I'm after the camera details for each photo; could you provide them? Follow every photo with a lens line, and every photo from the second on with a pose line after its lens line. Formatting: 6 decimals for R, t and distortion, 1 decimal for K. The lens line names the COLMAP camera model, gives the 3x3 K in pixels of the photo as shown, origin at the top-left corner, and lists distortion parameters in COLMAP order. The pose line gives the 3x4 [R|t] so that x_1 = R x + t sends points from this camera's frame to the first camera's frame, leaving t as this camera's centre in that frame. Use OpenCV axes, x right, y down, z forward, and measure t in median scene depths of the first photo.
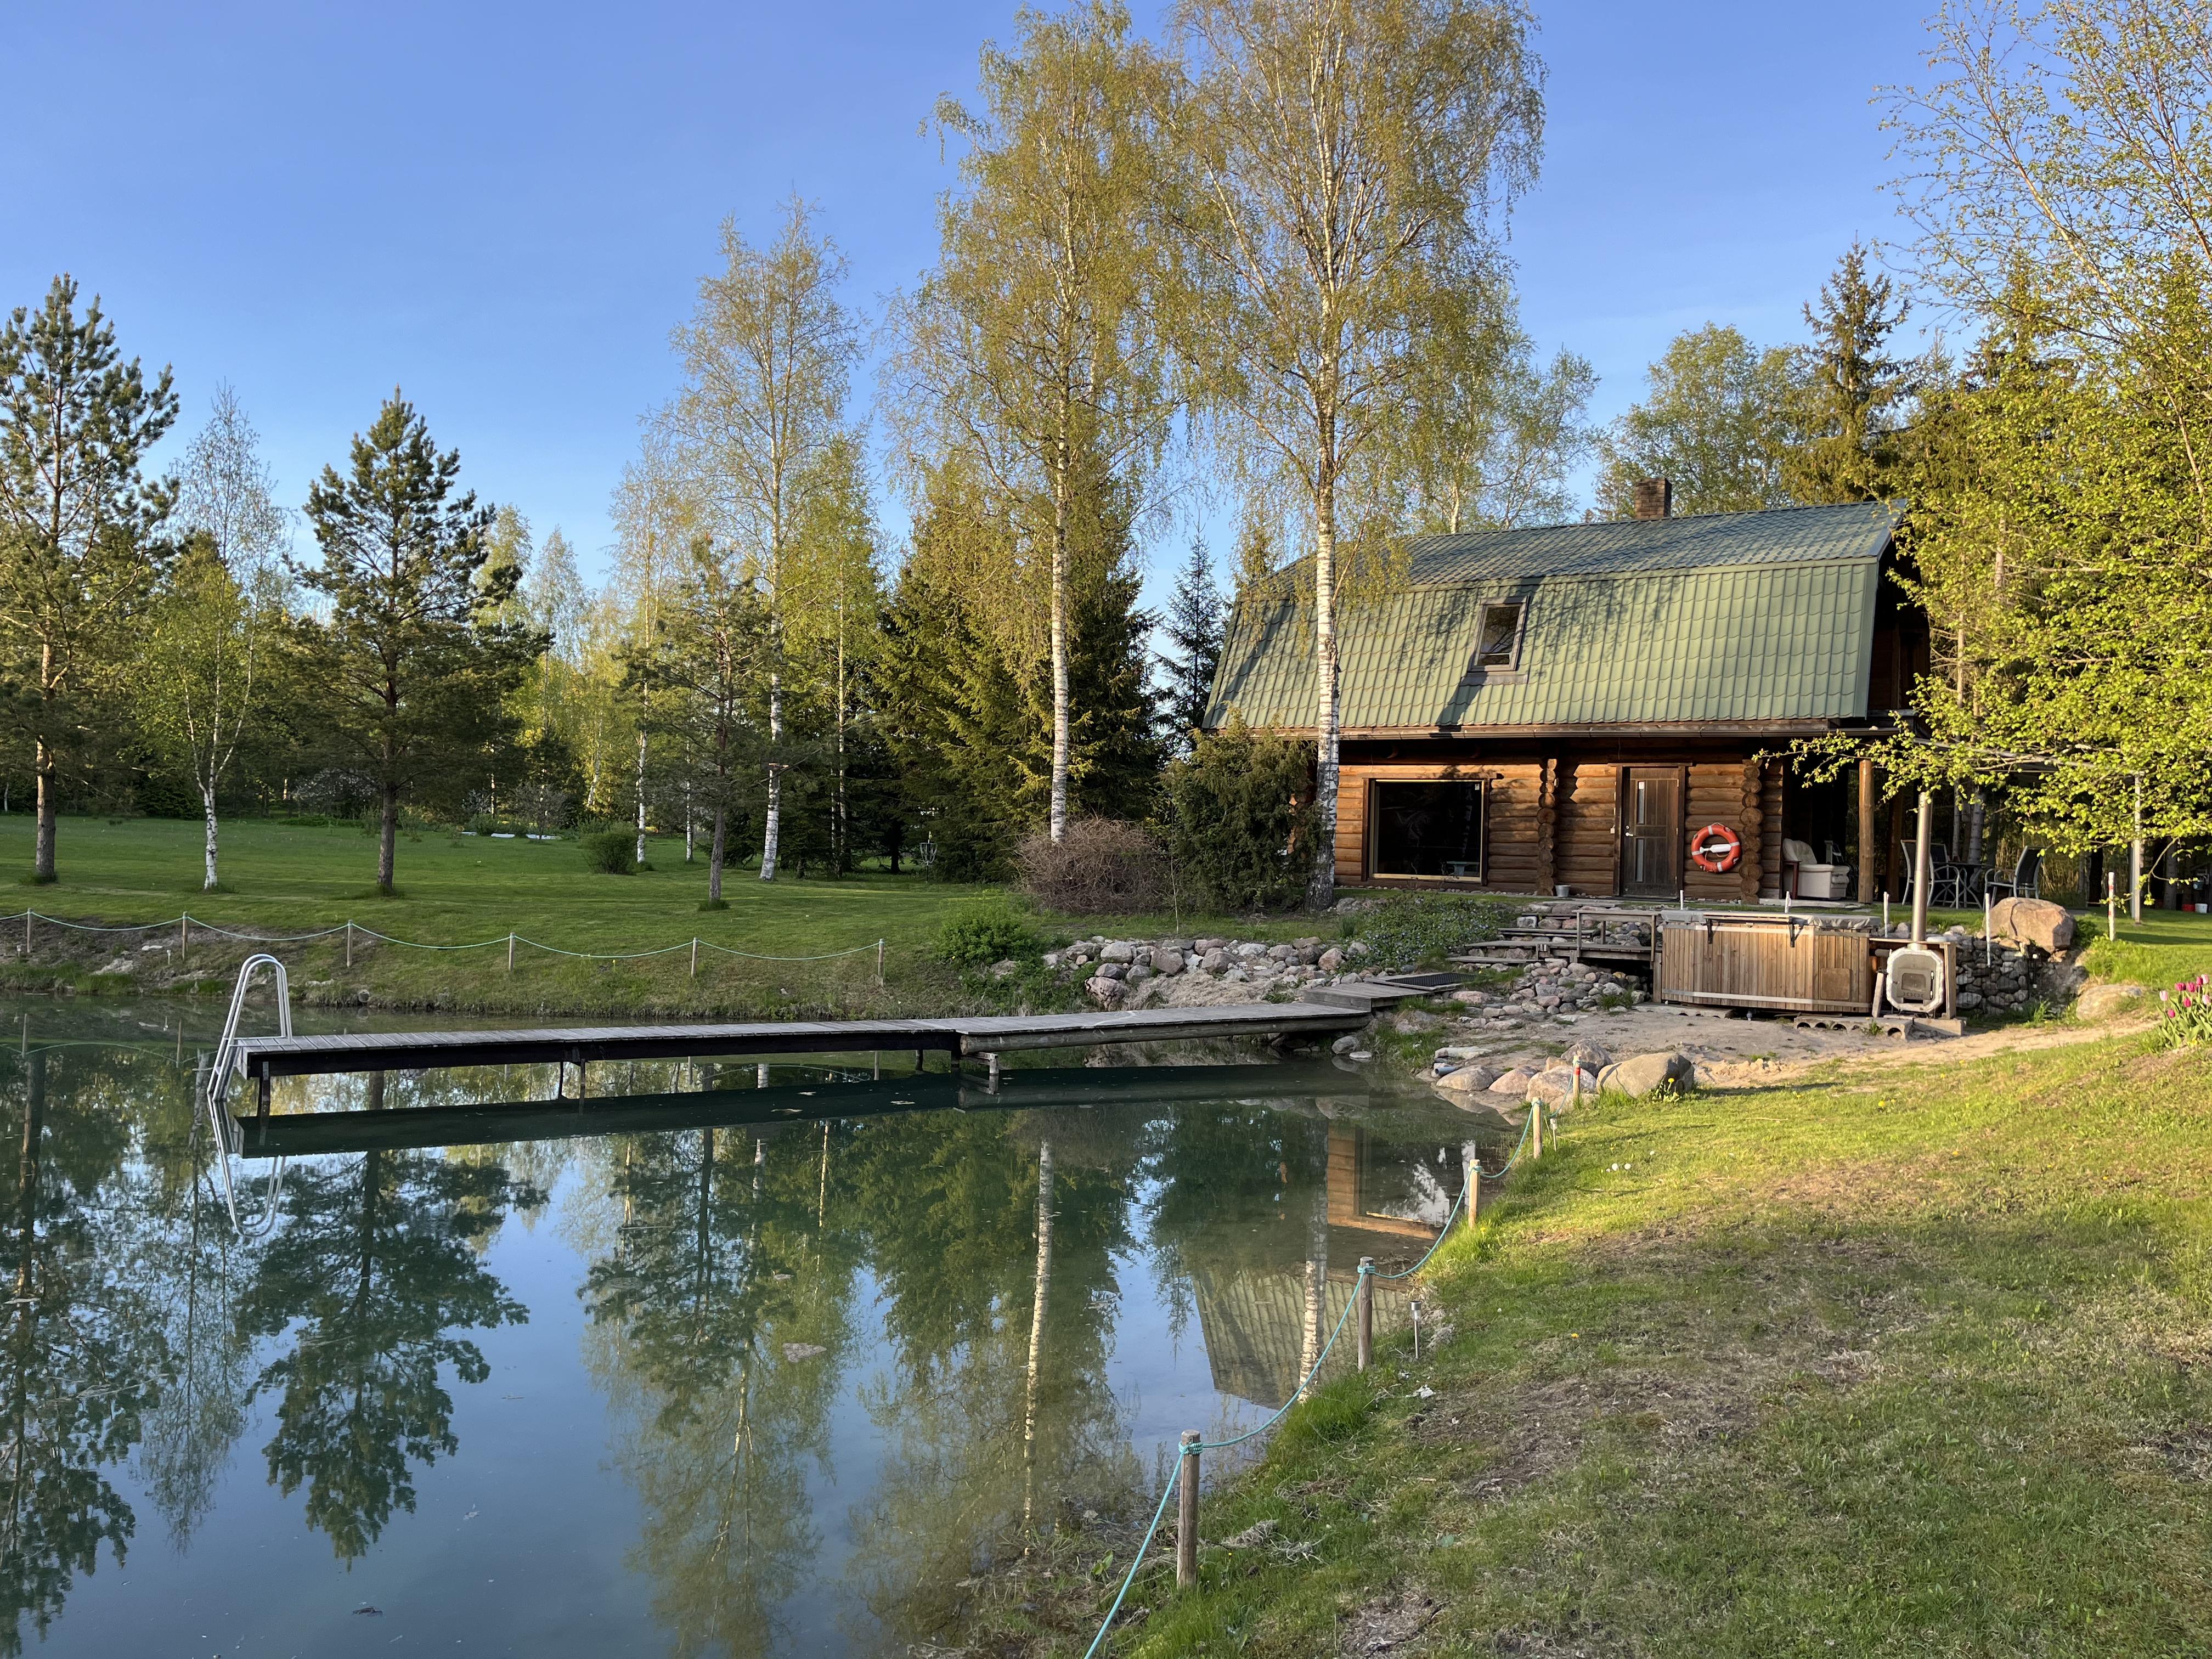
lens RADIAL K [[1686.8, 0, 1111.2], [0, 1686.8, 831.1], [0, 0, 1]] dist [0.058776, -0.011685]
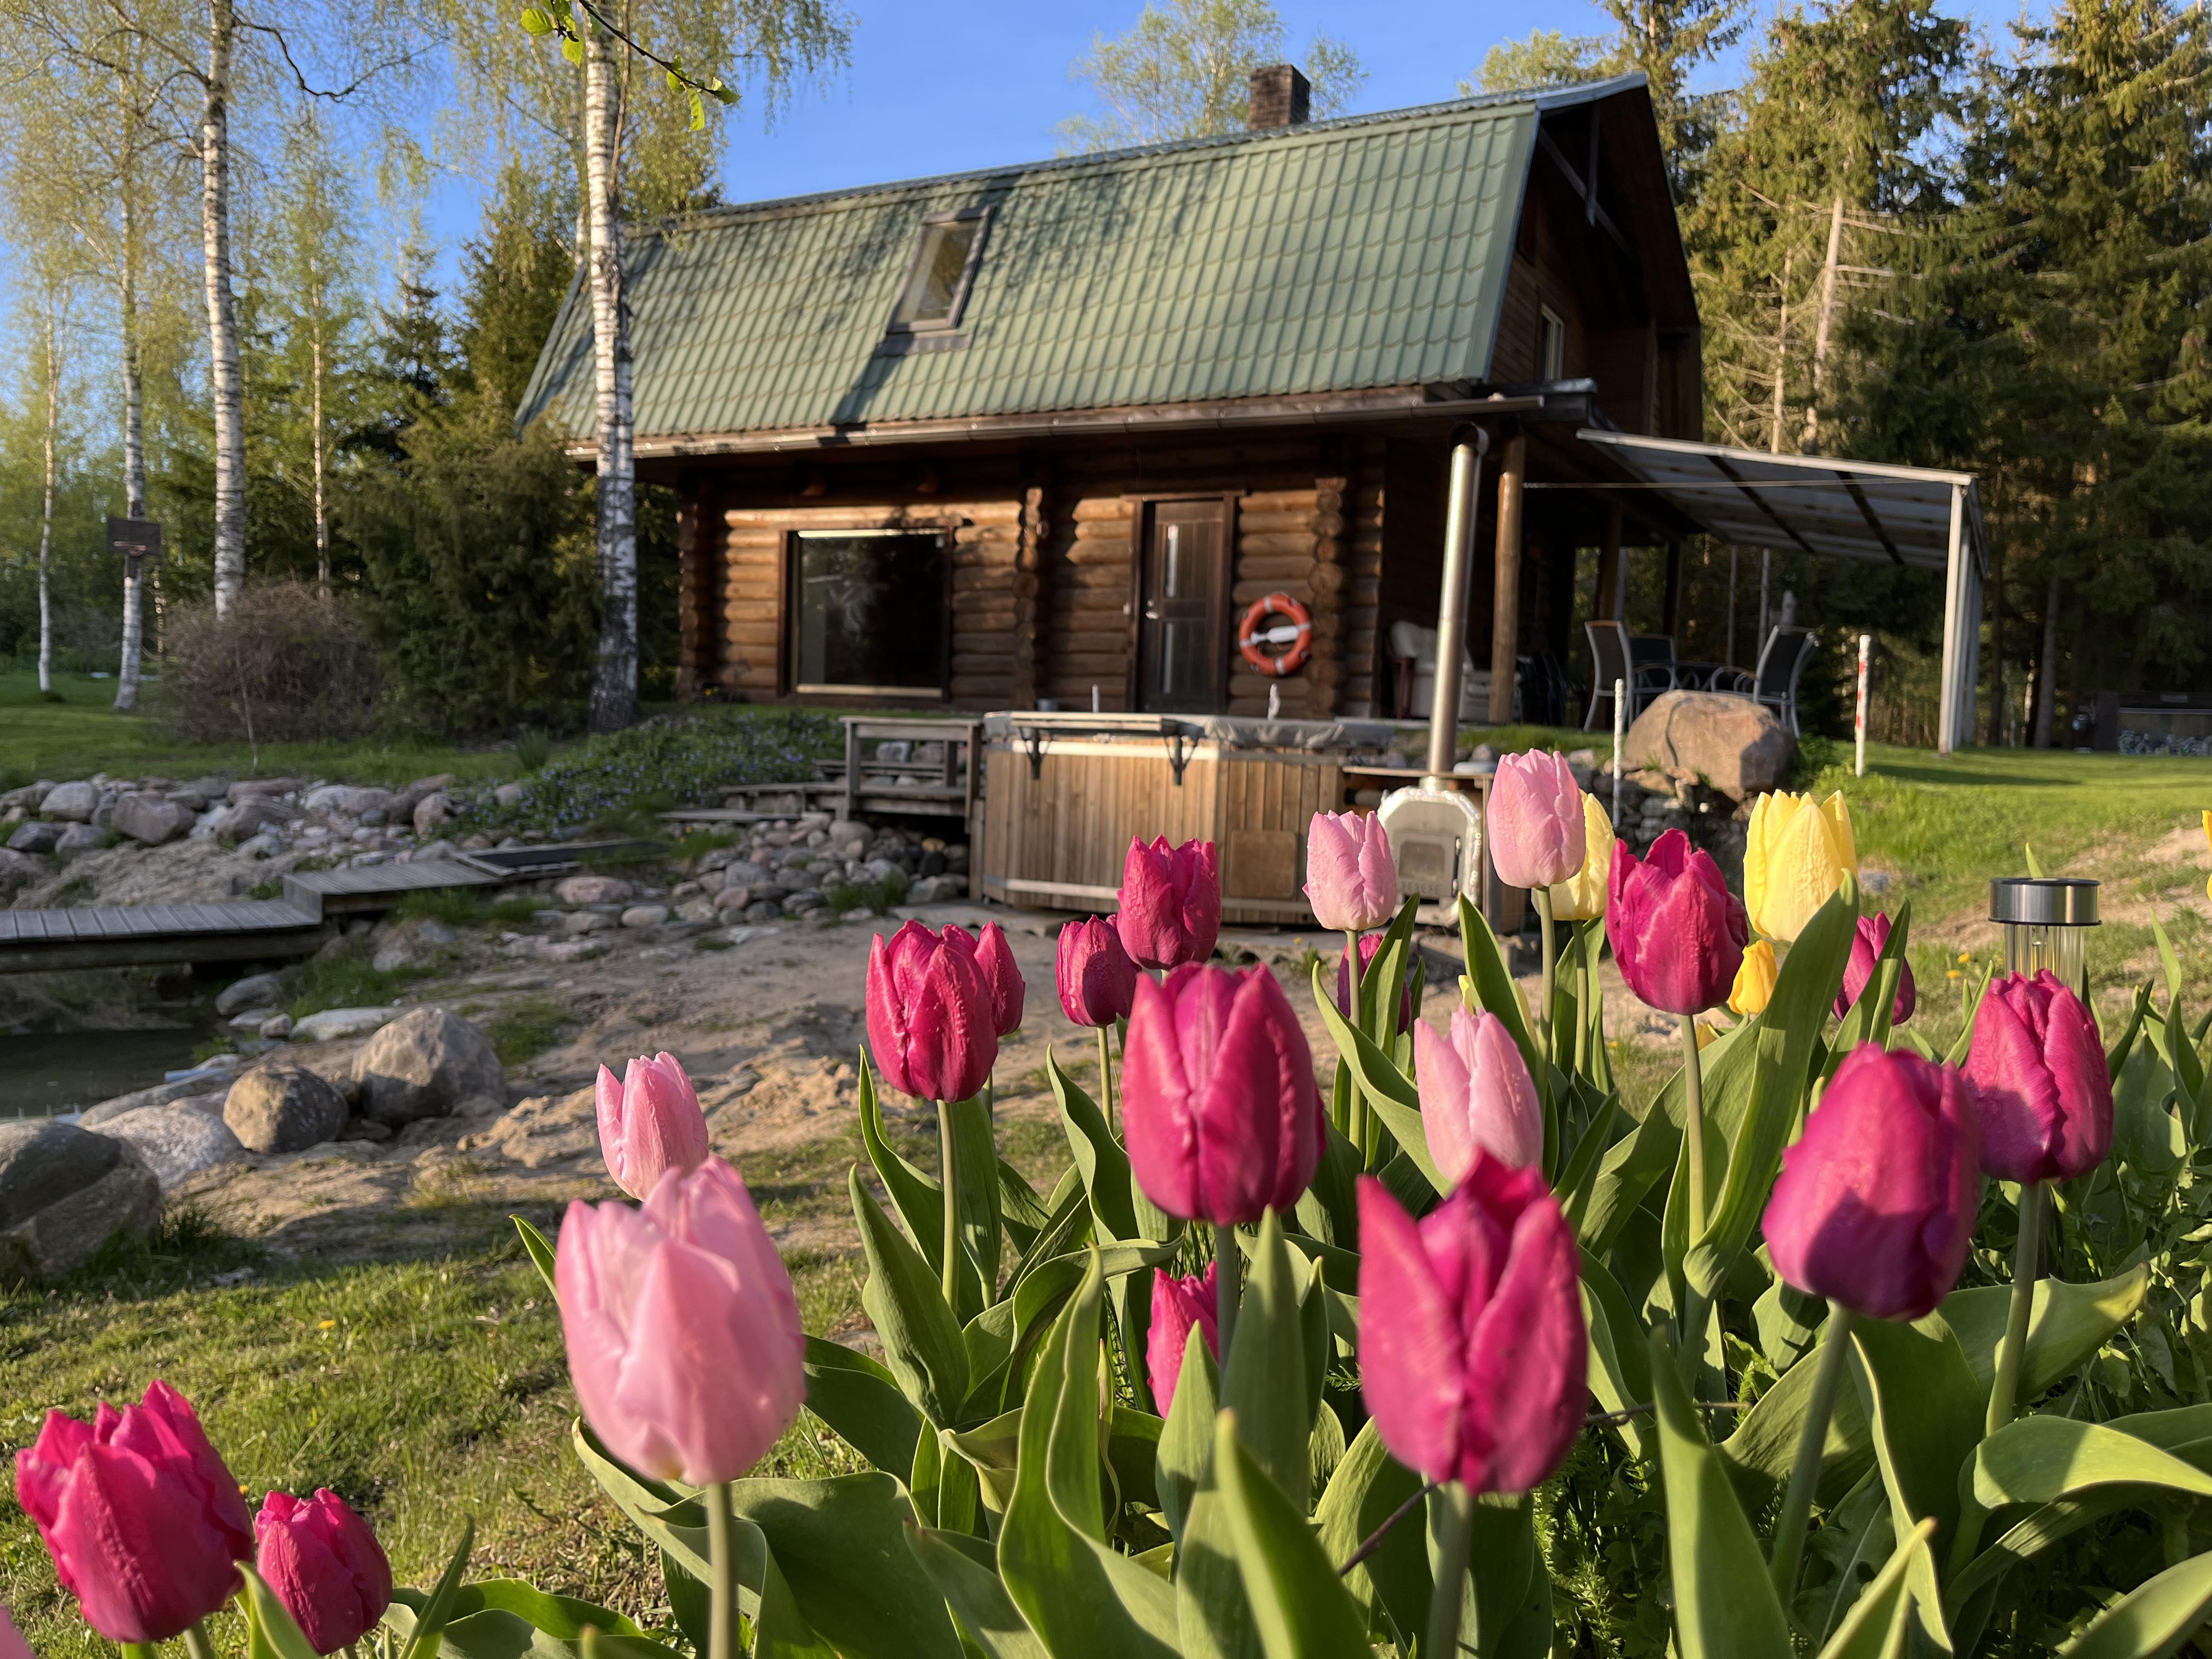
lens RADIAL K [[1686.8, 0, 1100.1], [0, 1686.8, 826.8], [0, 0, 1]] dist [0.058776, -0.011685]
pose [[0.999357, 0.005092, 0.035498, 0.272777], [-0.007615, 0.997427, 0.071279, 0.035274], [-0.035044, -0.071504, 0.996825, 0.408133]]
